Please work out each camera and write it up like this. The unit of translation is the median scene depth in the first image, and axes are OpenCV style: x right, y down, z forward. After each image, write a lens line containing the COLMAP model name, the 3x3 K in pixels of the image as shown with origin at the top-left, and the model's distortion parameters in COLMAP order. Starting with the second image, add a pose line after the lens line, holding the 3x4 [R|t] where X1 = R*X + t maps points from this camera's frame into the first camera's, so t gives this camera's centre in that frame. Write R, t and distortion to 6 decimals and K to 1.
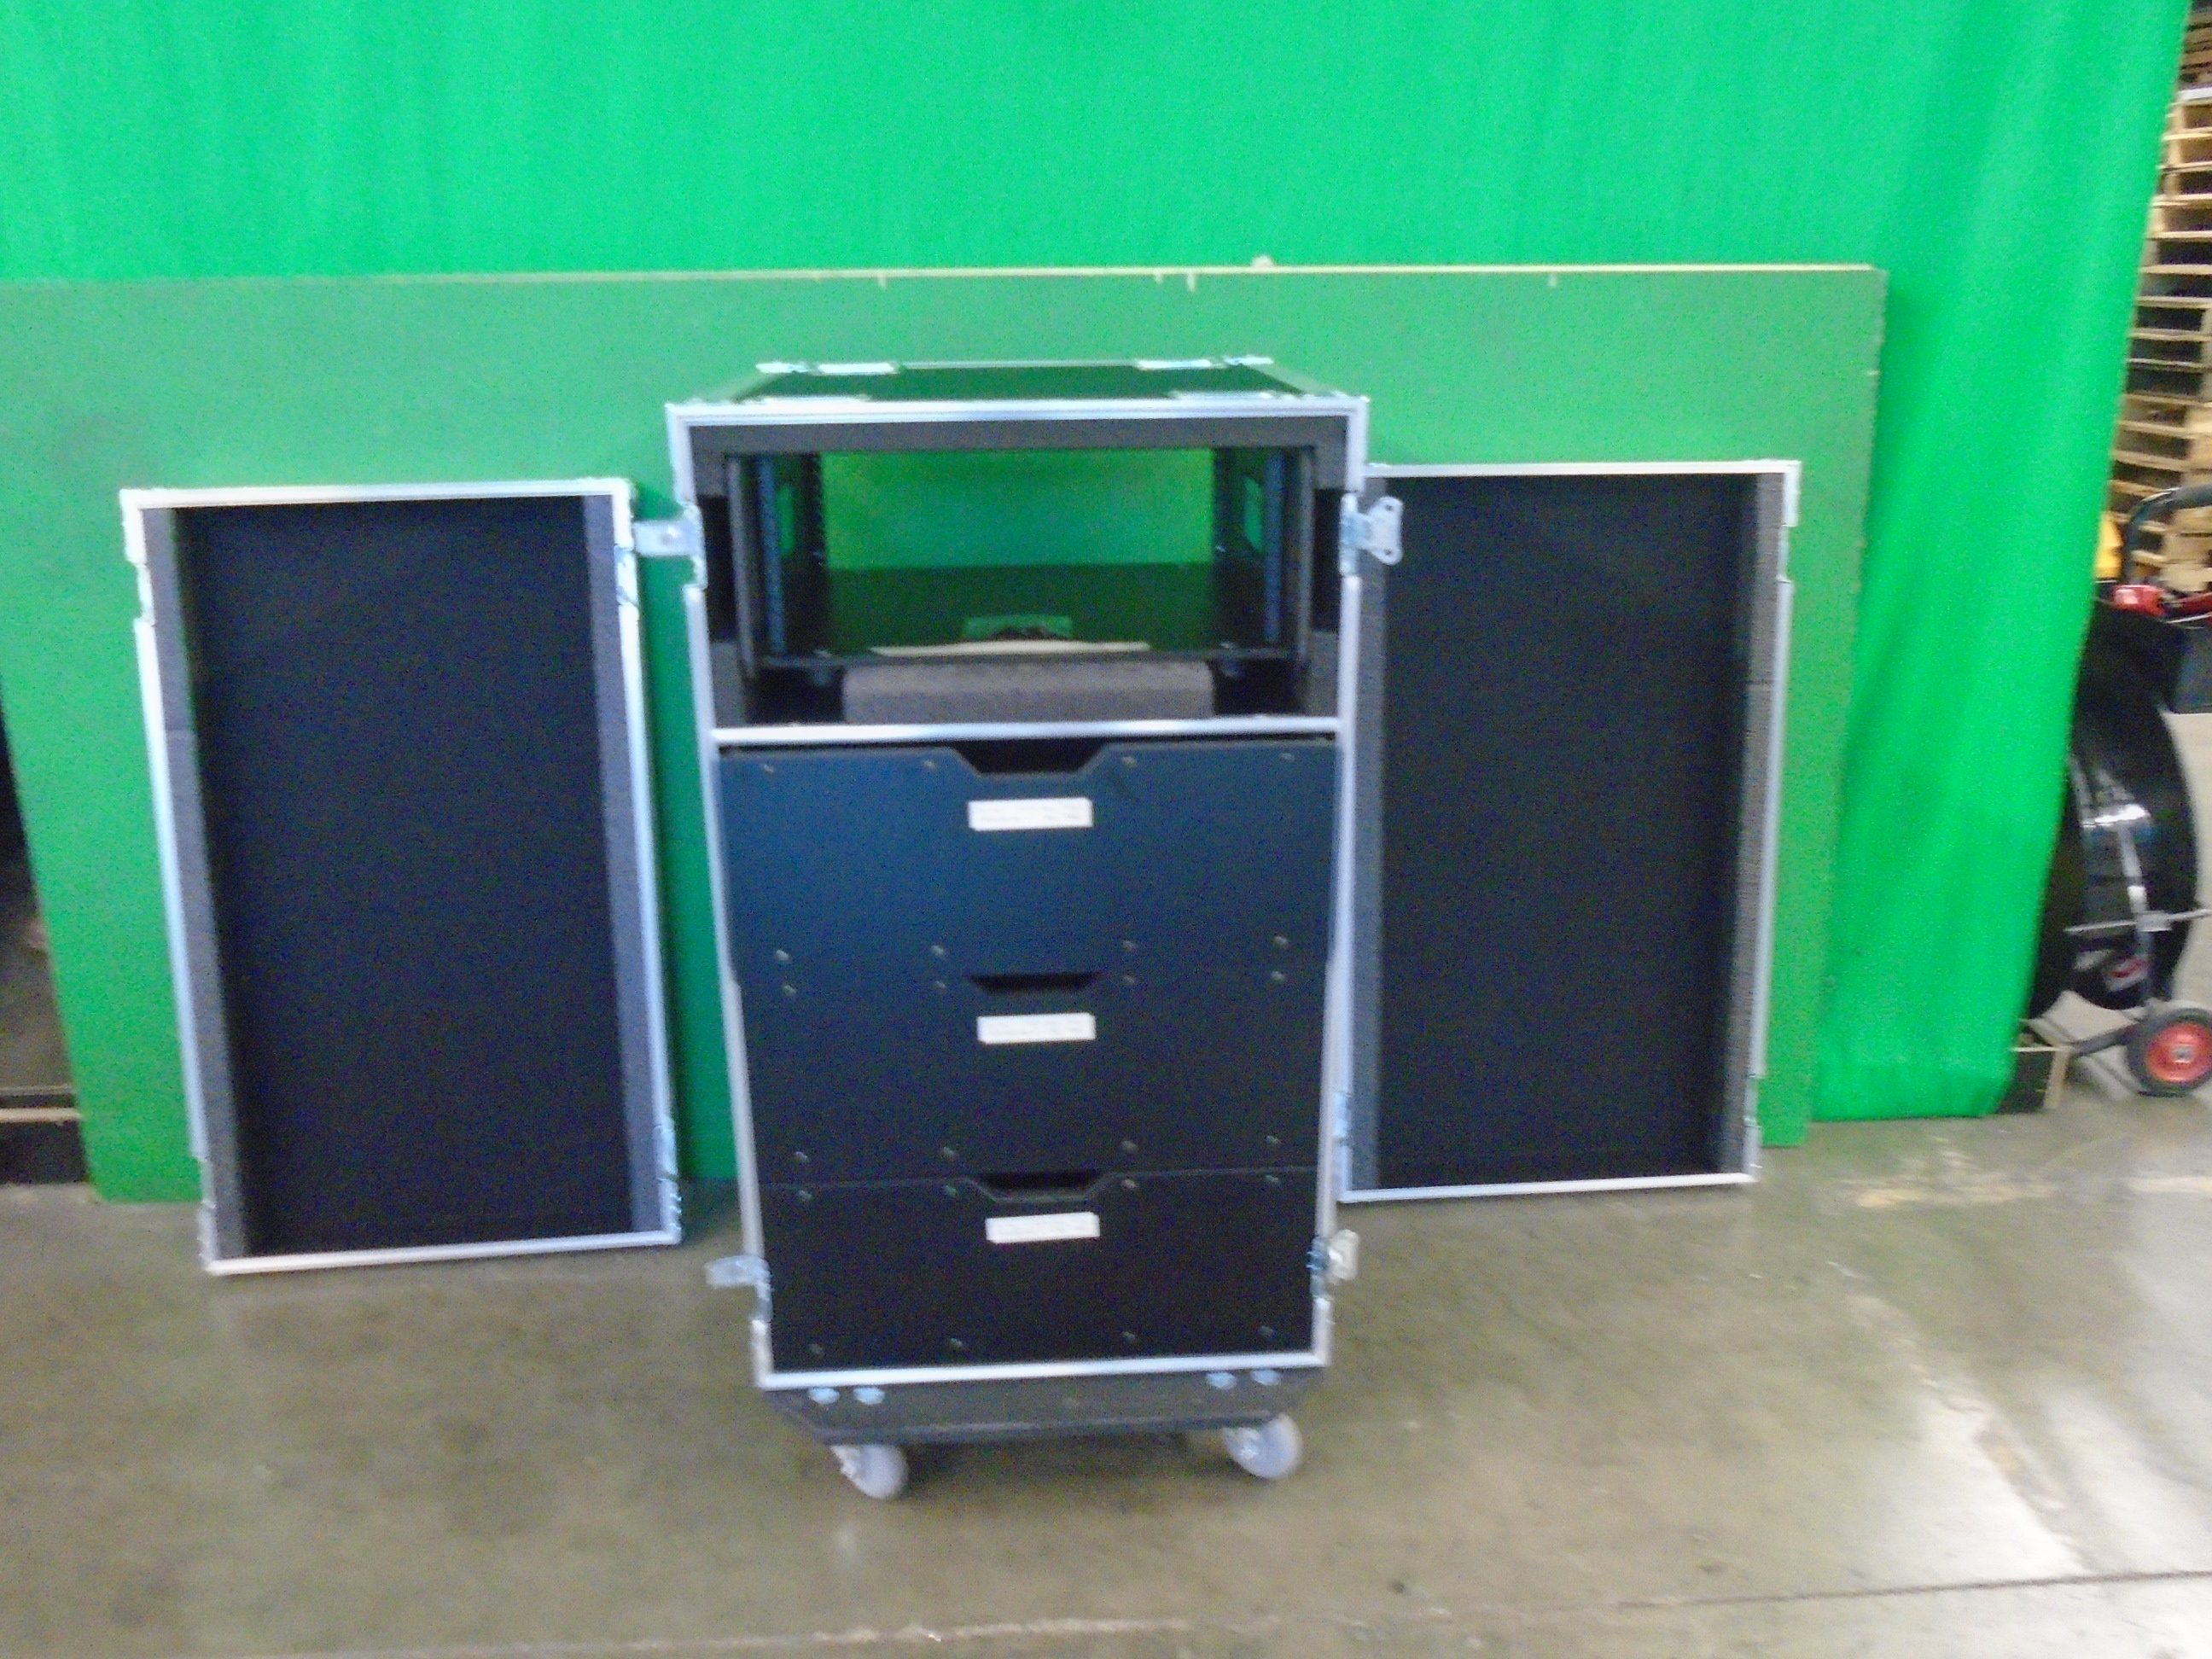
lens RADIAL K [[1677.3, 0, 1107.0], [0, 1677.3, 823.3], [0, 0, 1]] dist [-0.014698, -0.001052]
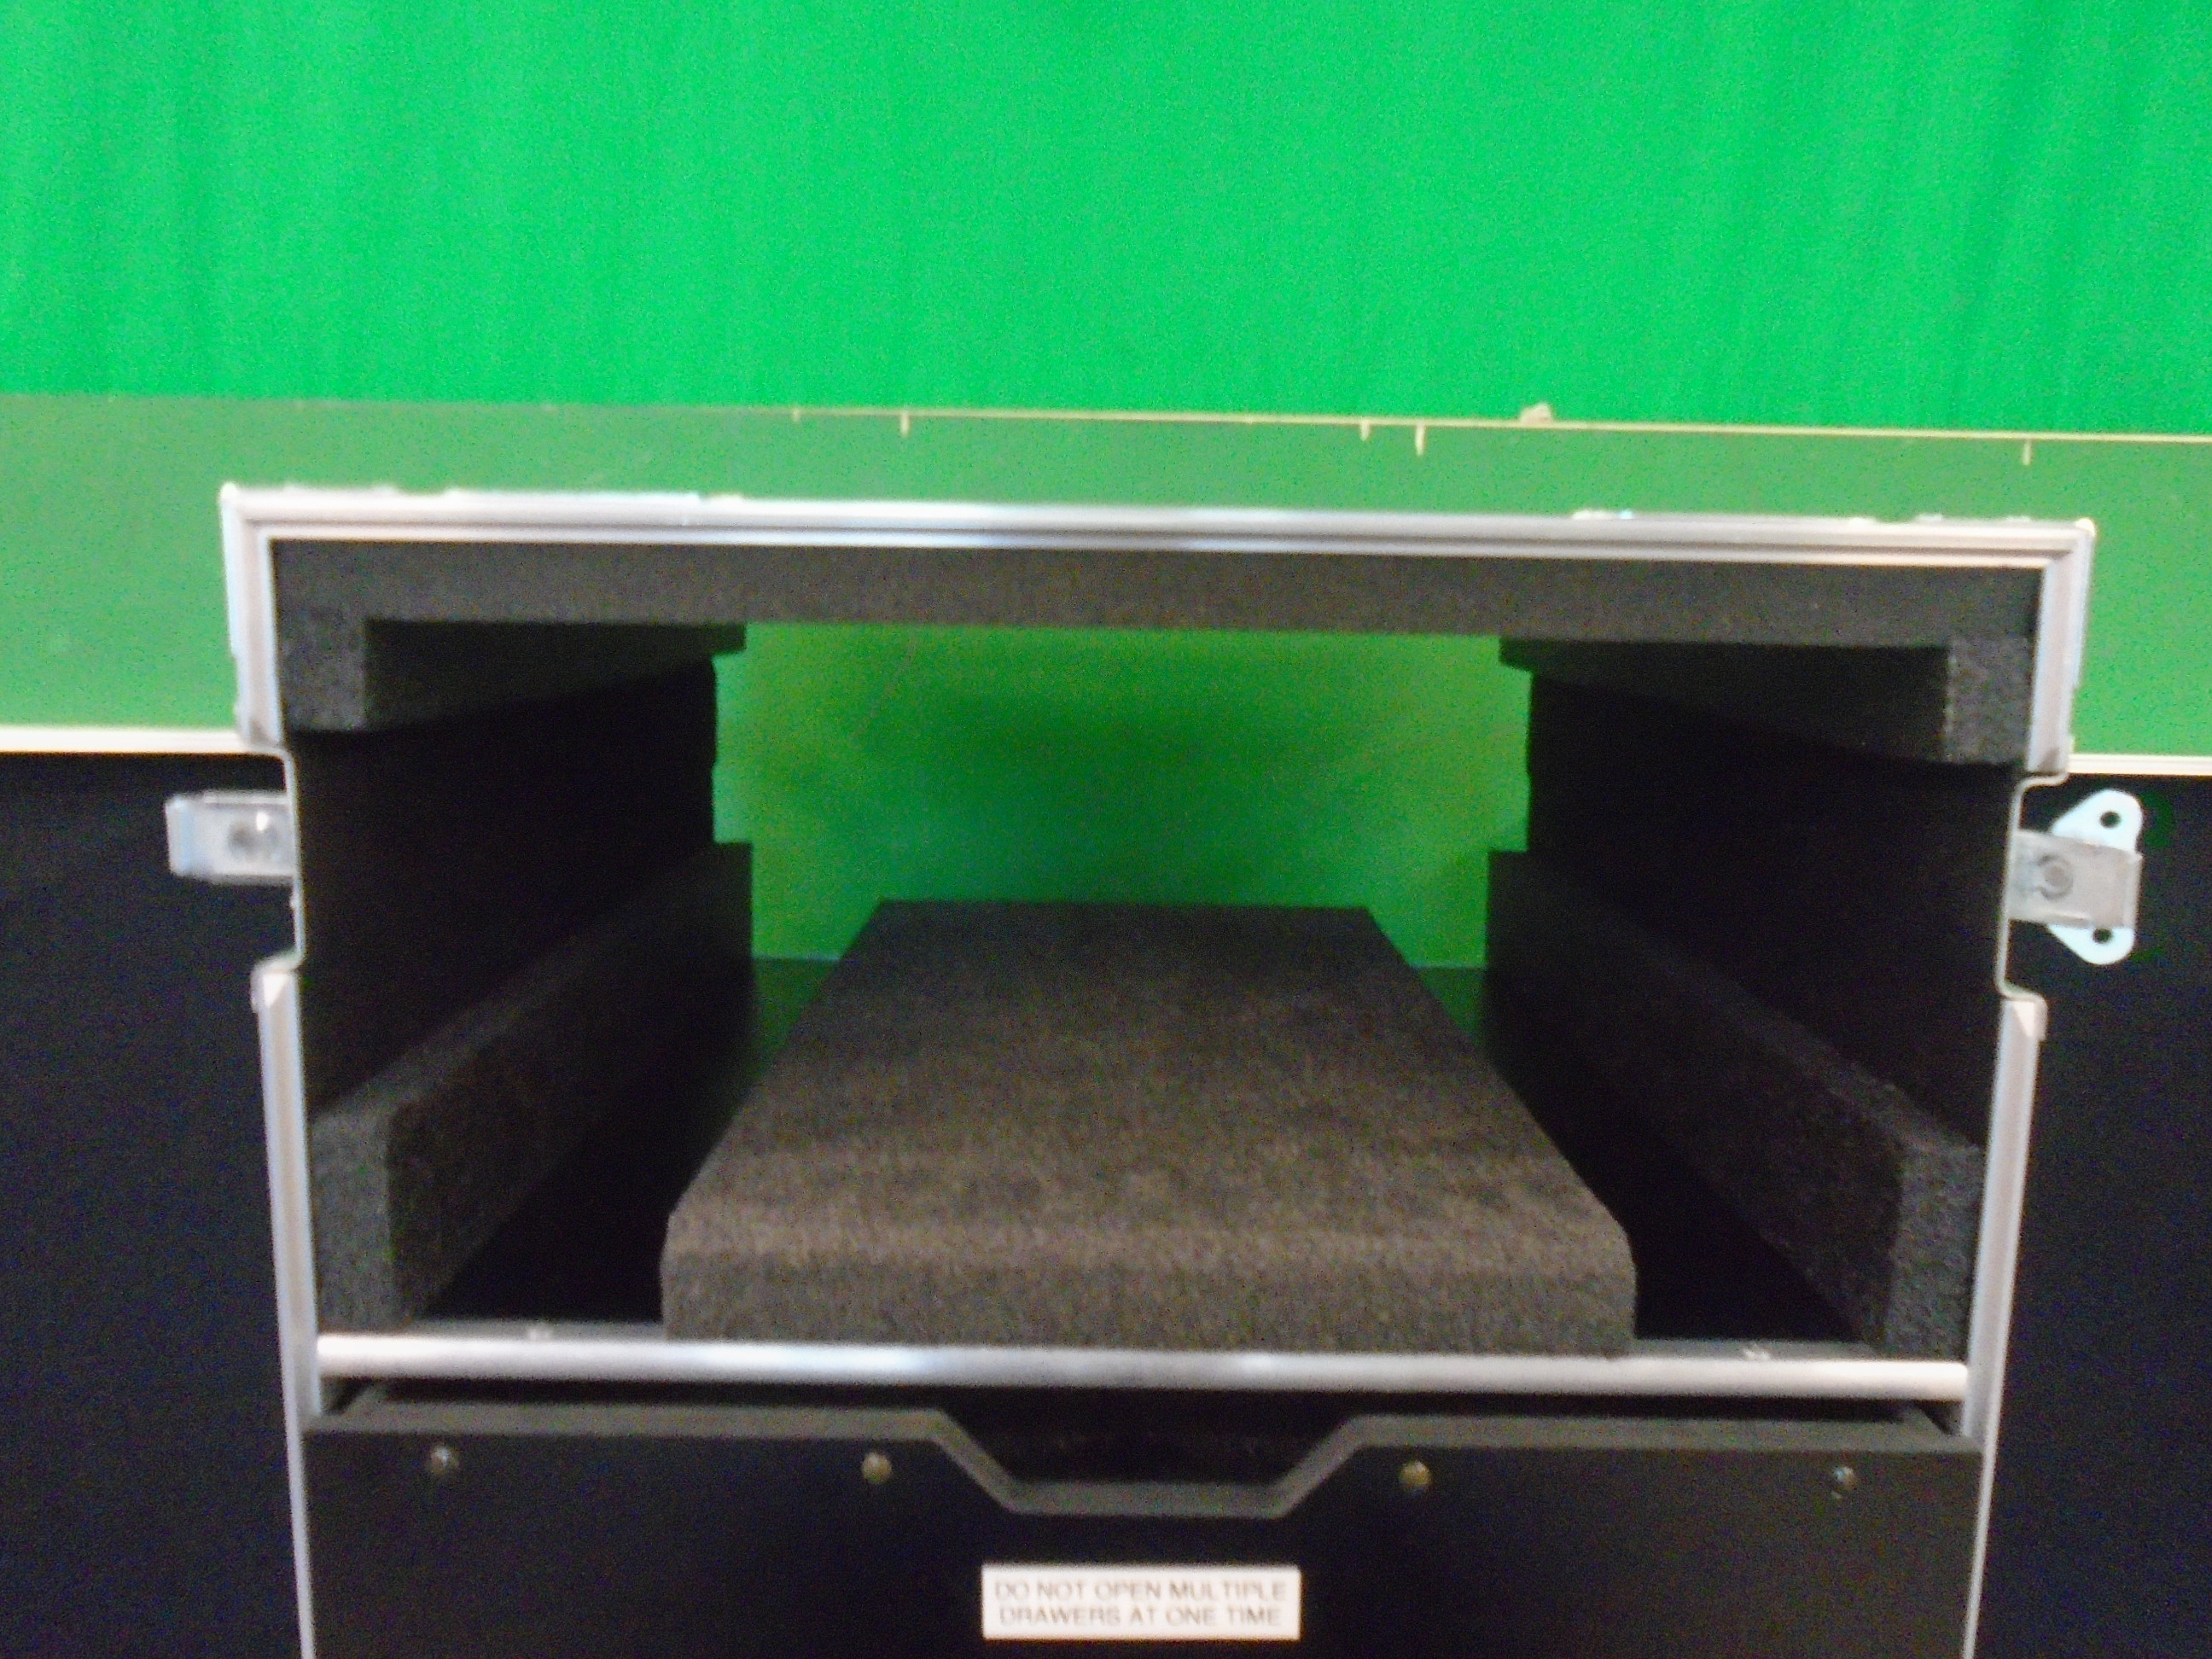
lens RADIAL K [[1687.0, 0, 1106.8], [0, 1687.0, 820.0], [0, 0, 1]] dist [-0.013404, 0.001386]
pose [[0.998676, 0.030404, -0.041502, -0.033048], [-0.037498, 0.982479, -0.182561, -0.081559], [0.035224, 0.183875, 0.982318, 0.460657]]
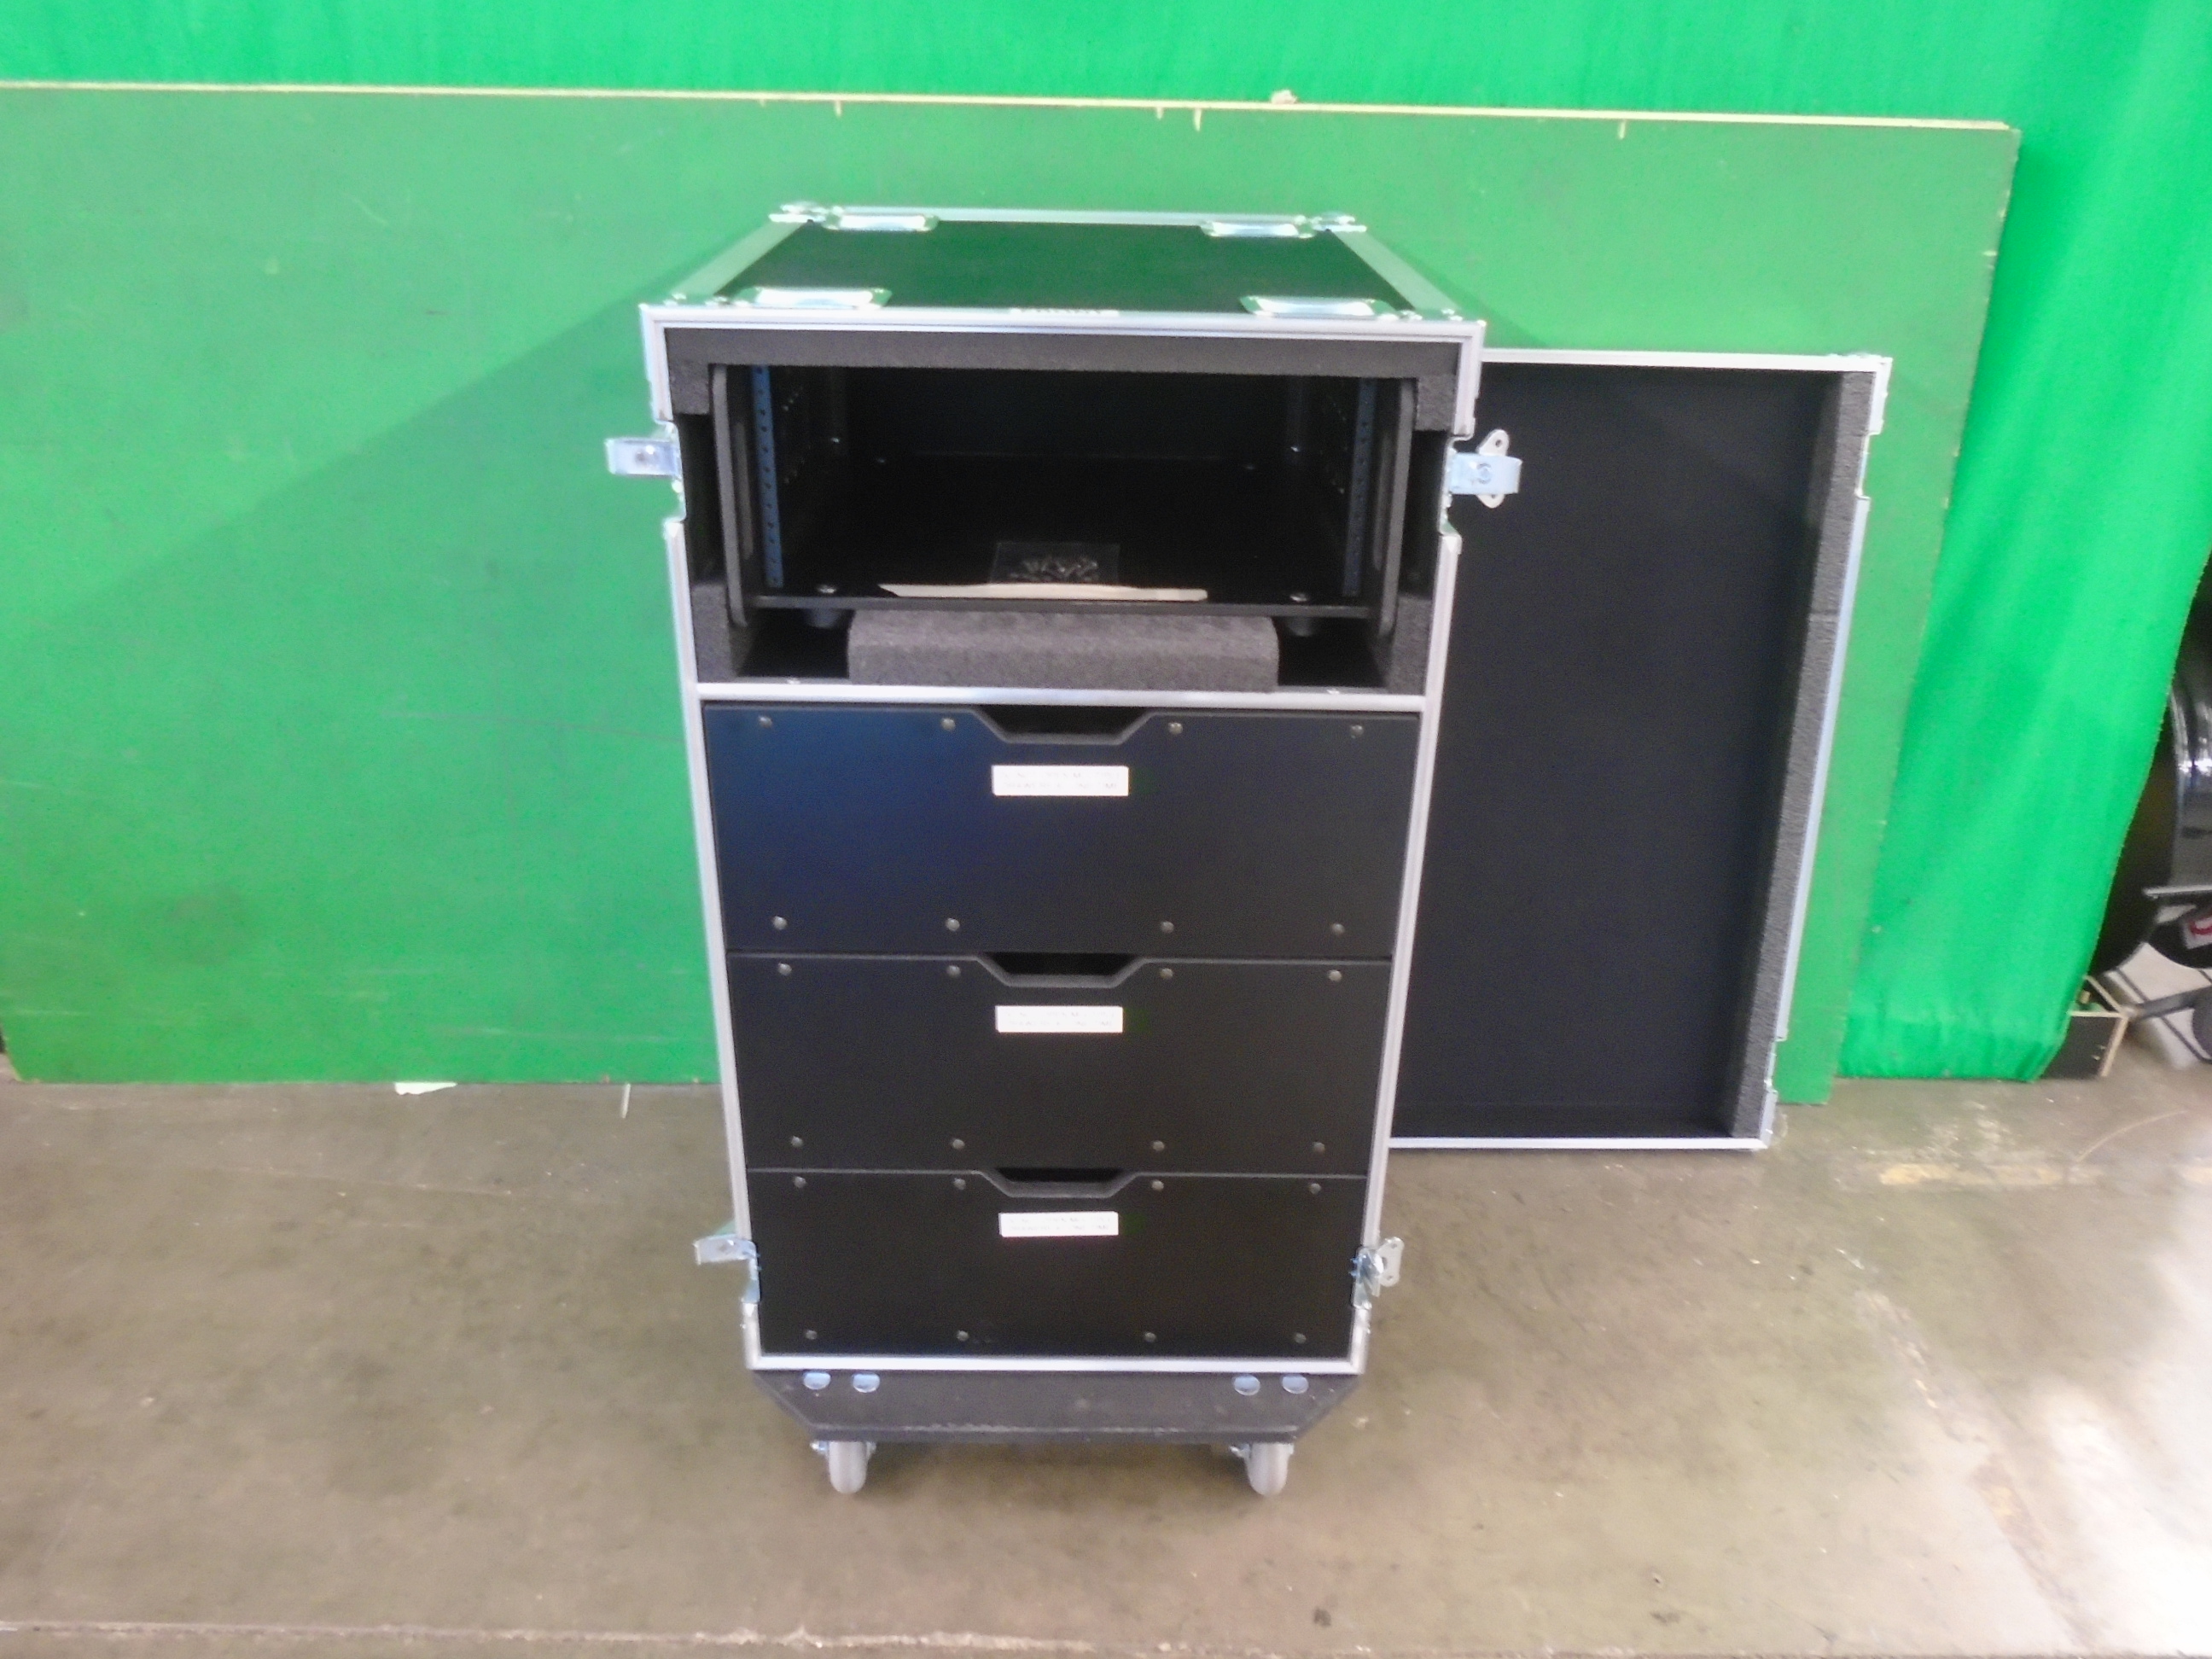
lens RADIAL K [[1677.3, 0, 1107.0], [0, 1677.3, 823.3], [0, 0, 1]] dist [-0.014698, -0.001052]
pose [[0.998229, 0.047664, -0.035607, 0.055375], [-0.042787, 0.990977, 0.127018, -0.076303], [0.041340, -0.125269, 0.991261, 0.107272]]
